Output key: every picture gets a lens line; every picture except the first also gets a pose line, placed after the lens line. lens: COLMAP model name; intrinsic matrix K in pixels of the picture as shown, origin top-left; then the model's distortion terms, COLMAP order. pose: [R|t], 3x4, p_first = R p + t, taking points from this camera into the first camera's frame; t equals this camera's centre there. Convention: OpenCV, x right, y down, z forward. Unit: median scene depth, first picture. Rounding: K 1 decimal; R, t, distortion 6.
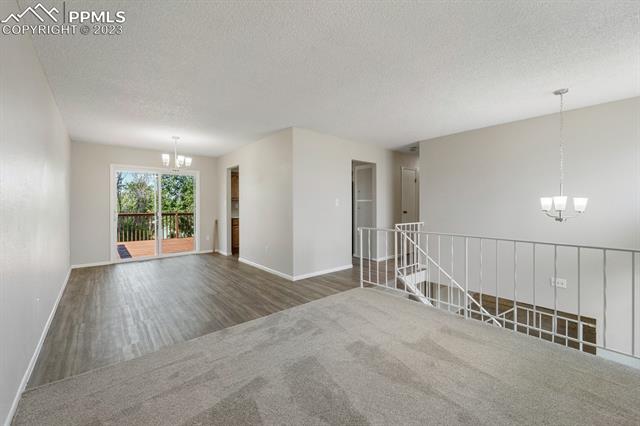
lens RADIAL K [[277.0, 0, 320.0], [0, 277.0, 213.0], [0, 0, 1]] dist [0.001163, 0.000149]
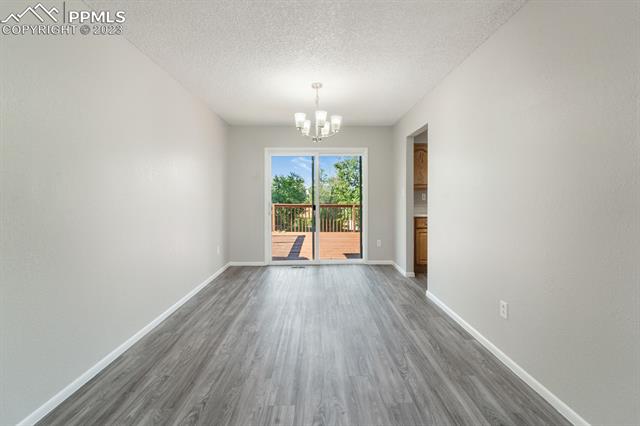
lens RADIAL K [[261.1, 0, 298.0], [0, 261.1, 195.2], [0, 0, 1]] dist [0.000660, 0.000060]
pose [[0.733589, -0.006688, -0.679560, -0.114912], [-0.016595, 0.999477, -0.027751, -0.008342], [0.679391, 0.031635, 0.733094, 0.401213]]
